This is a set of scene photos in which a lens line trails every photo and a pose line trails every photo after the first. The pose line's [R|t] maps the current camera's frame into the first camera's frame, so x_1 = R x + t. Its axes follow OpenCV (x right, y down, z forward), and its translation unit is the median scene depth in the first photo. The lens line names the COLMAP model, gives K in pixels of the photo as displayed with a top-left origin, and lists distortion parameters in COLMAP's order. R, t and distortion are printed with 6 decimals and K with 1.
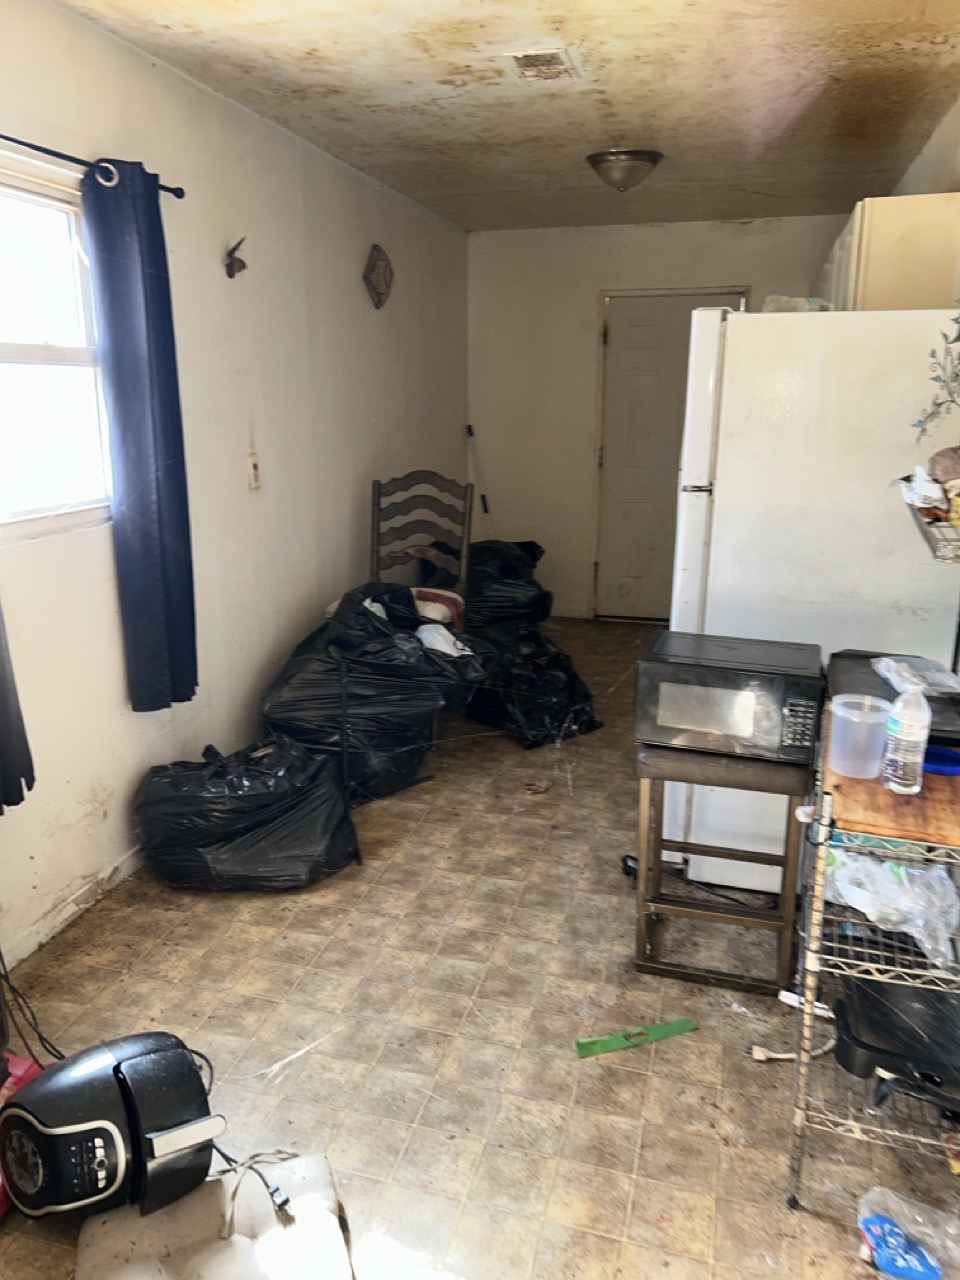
lens RADIAL K [[961.8, 0, 475.7], [0, 961.8, 641.3], [0, 0, 1]] dist [0.022970, -0.032079]
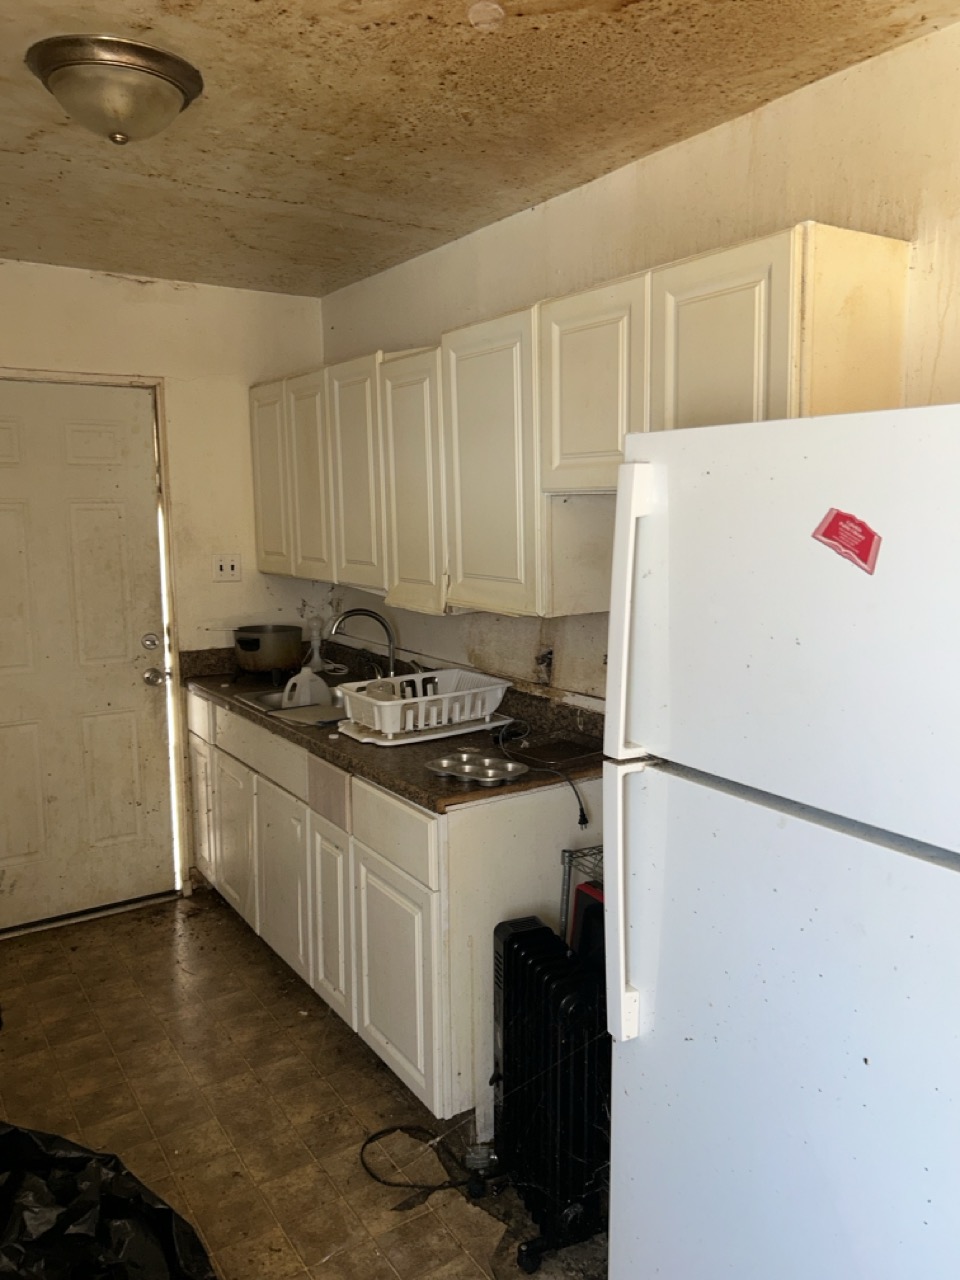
lens RADIAL K [[961.8, 0, 523.6], [0, 961.8, 627.3], [0, 0, 1]] dist [0.022970, -0.032079]
pose [[0.644947, -0.097819, 0.757941, -0.066883], [0.196793, 0.979586, -0.041031, -0.122387], [-0.738455, 0.175620, 0.651031, 0.405952]]
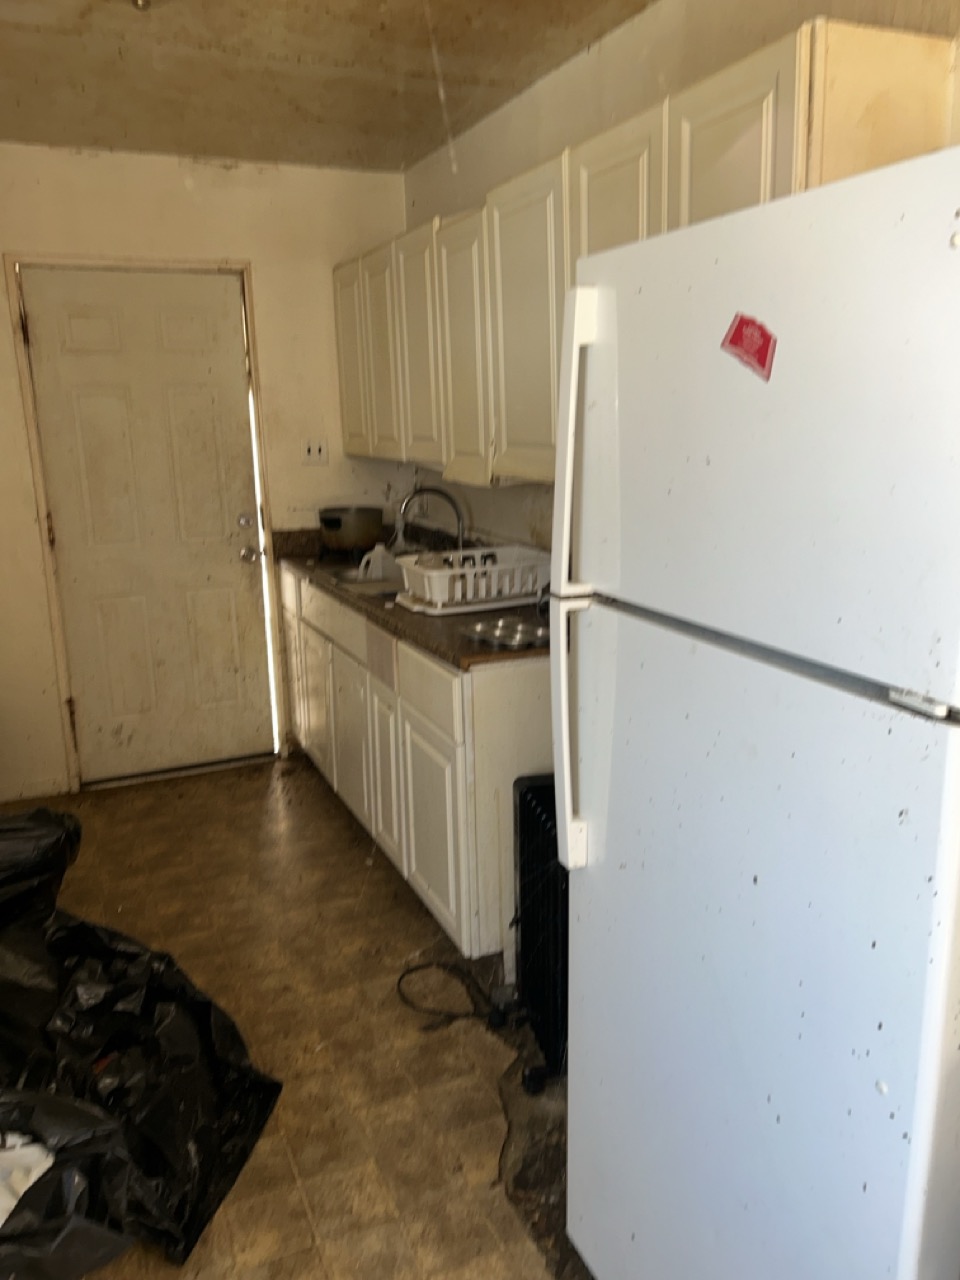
lens RADIAL K [[961.8, 0, 482.4], [0, 961.8, 634.0], [0, 0, 1]] dist [0.022970, -0.032079]
pose [[0.776592, -0.157598, 0.609973, -0.039489], [0.178788, 0.983531, 0.026489, -0.097371], [-0.604102, 0.088485, 0.791979, 0.374440]]
